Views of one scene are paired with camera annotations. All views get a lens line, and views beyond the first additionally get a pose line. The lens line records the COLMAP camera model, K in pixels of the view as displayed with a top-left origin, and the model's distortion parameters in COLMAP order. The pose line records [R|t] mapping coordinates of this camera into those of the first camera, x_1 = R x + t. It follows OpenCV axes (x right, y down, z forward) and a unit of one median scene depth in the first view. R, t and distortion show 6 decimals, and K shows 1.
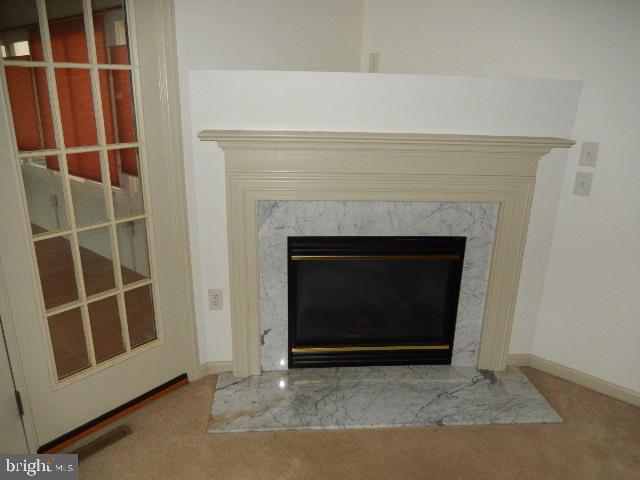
lens RADIAL K [[463.7, 0, 316.8], [0, 463.7, 226.4], [0, 0, 1]] dist [-0.023511, 0.003980]
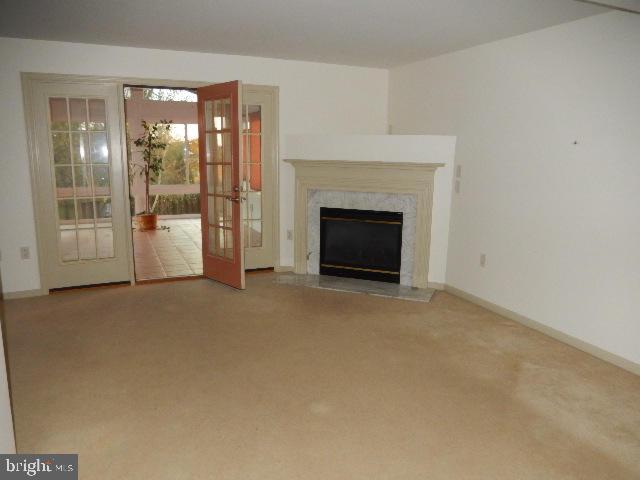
lens RADIAL K [[463.7, 0, 316.8], [0, 463.7, 226.4], [0, 0, 1]] dist [-0.023511, 0.003980]
pose [[0.903395, 0.063121, -0.424138, 0.838232], [-0.121590, 0.986217, -0.112210, 0.350712], [0.411209, 0.152941, 0.898619, -0.943543]]
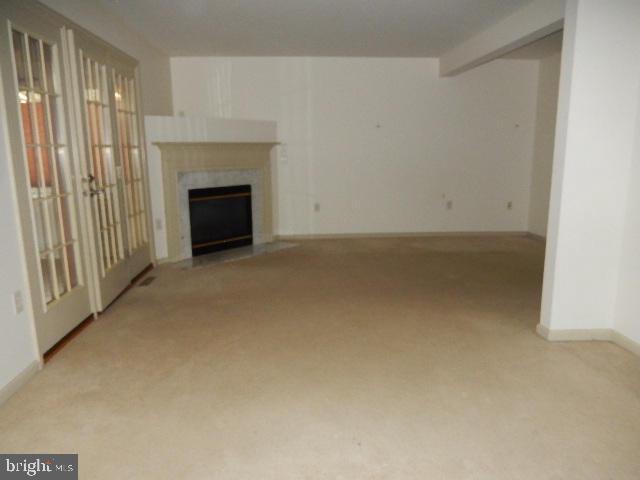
lens RADIAL K [[463.7, 0, 316.8], [0, 463.7, 226.4], [0, 0, 1]] dist [-0.023511, 0.003980]
pose [[0.710569, -0.144668, 0.688595, -1.136340], [0.240012, 0.969775, -0.043929, 0.424069], [-0.661427, 0.196486, 0.723814, -0.940660]]
